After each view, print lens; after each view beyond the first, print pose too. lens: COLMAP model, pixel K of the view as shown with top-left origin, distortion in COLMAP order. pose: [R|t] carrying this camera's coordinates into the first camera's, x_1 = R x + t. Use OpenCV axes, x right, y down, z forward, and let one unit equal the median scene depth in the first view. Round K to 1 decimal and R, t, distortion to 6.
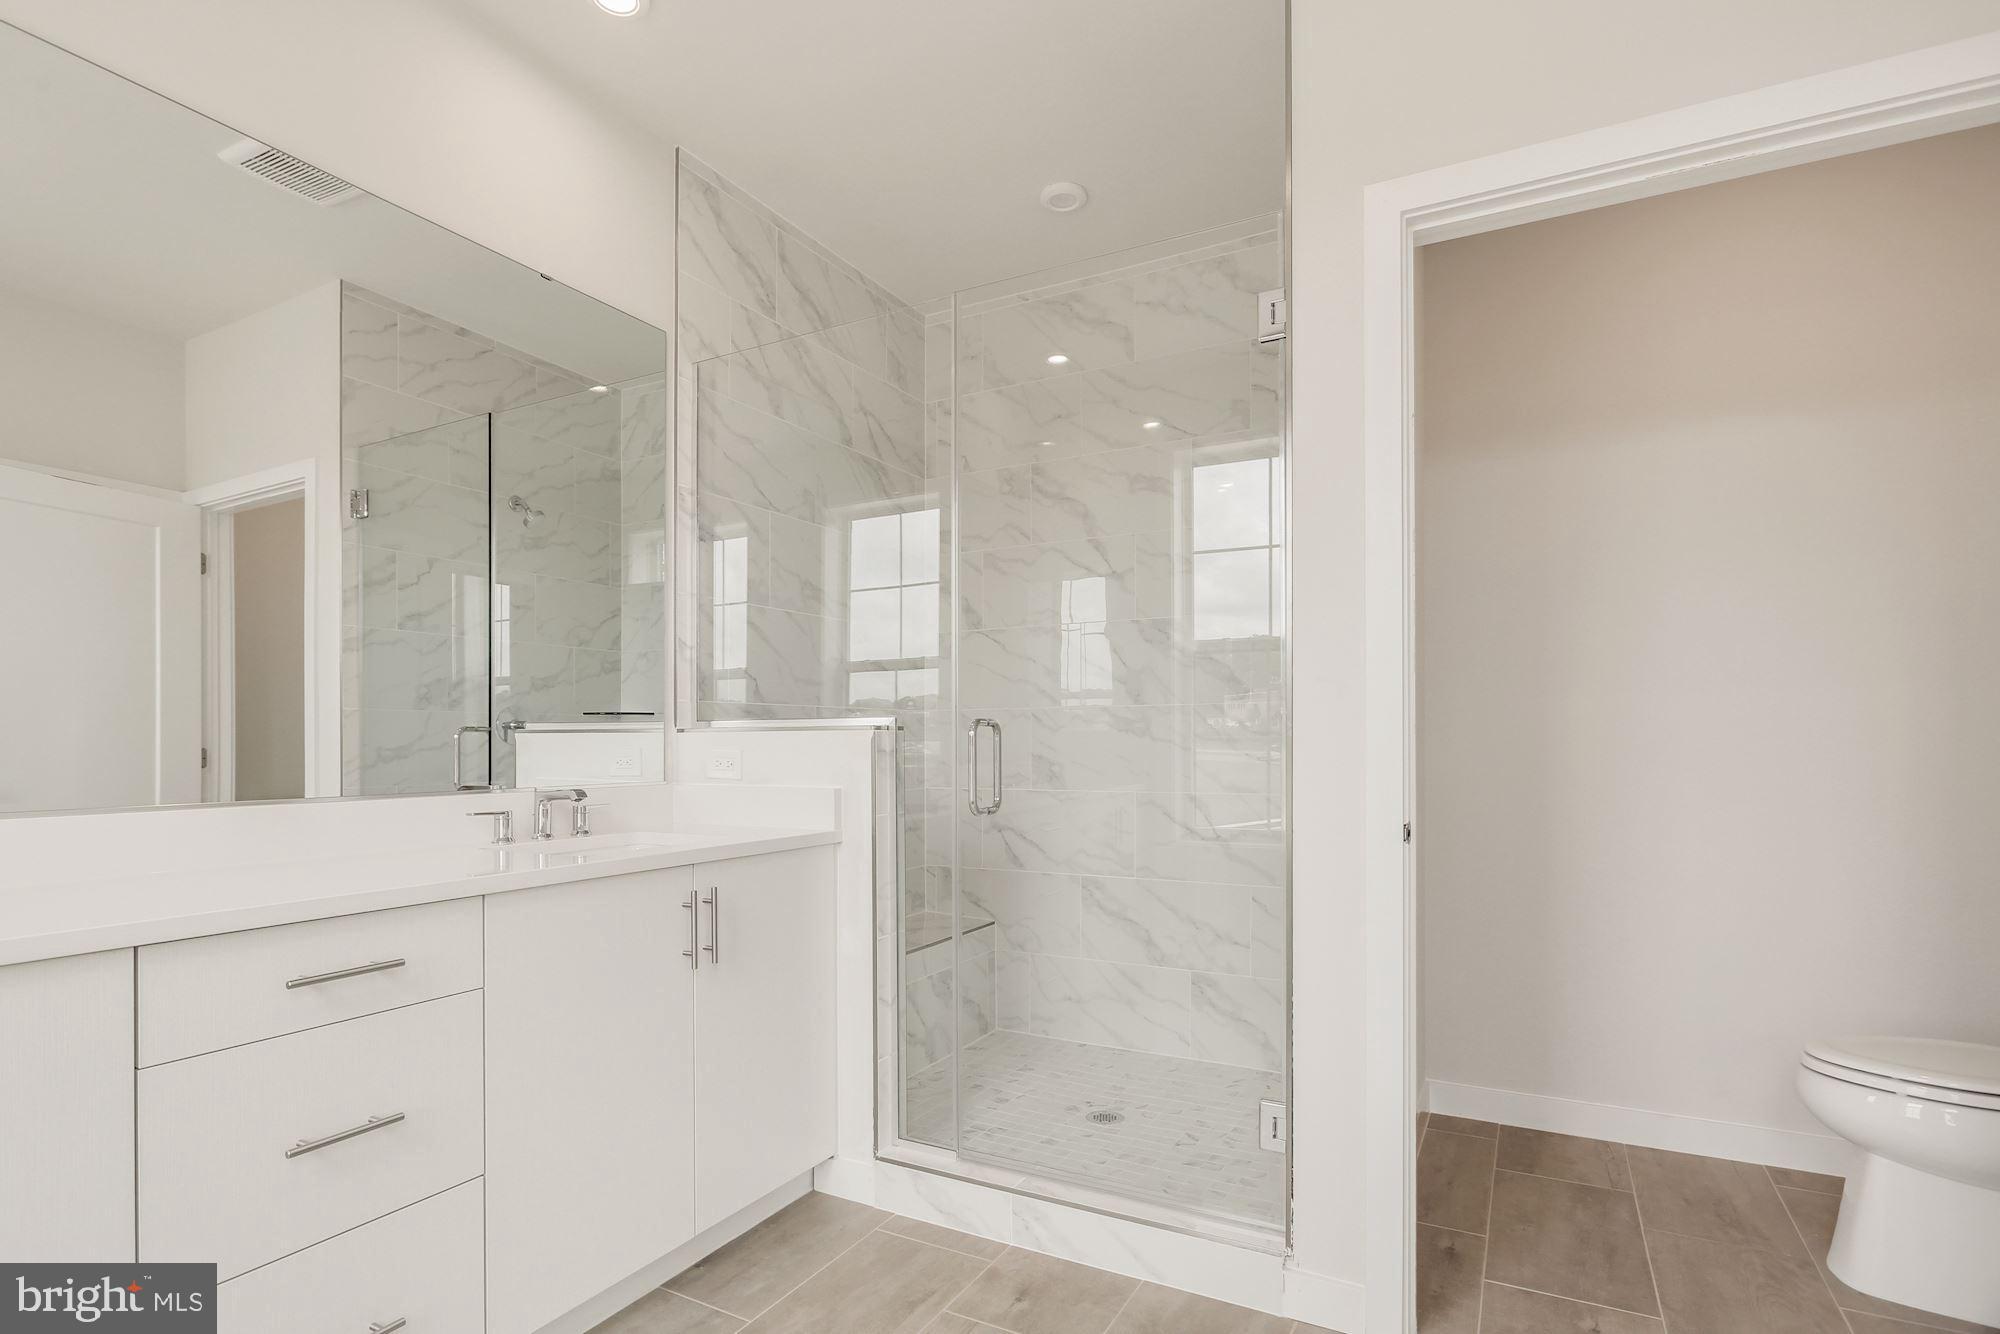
lens RADIAL K [[954.8, 0, 894.3], [0, 954.8, 736.3], [0, 0, 1]] dist [-0.004452, 0.000834]
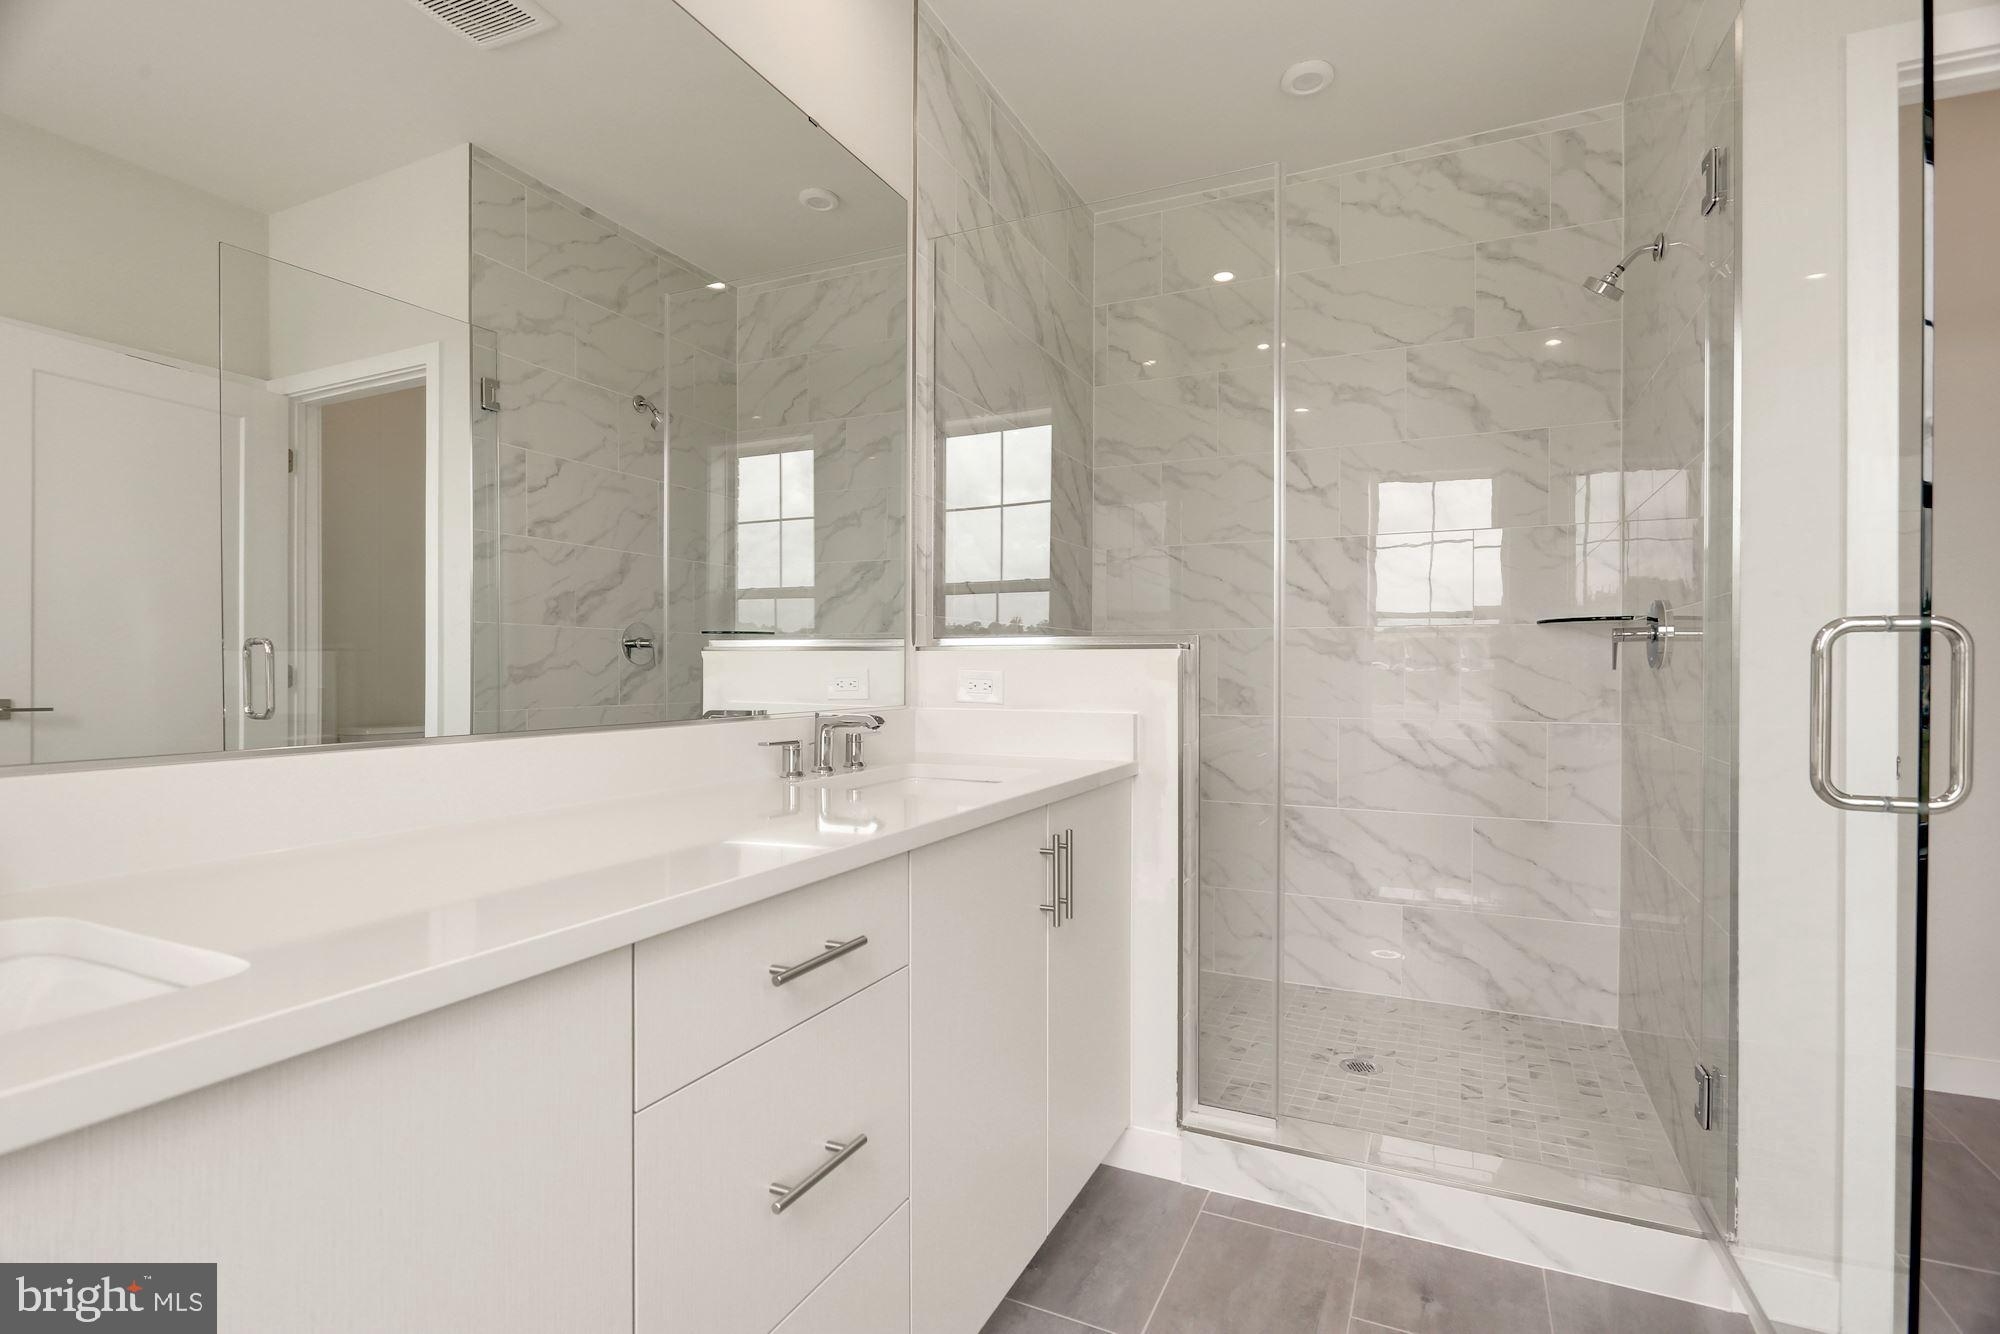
lens RADIAL K [[954.8, 0, 1005.5], [0, 954.8, 668.9], [0, 0, 1]] dist [-0.004452, 0.000834]
pose [[0.997726, 0.006809, 0.067049, -0.150702], [-0.007419, 0.999933, 0.008852, 0.003336], [-0.066984, -0.009329, 0.997710, 0.075564]]
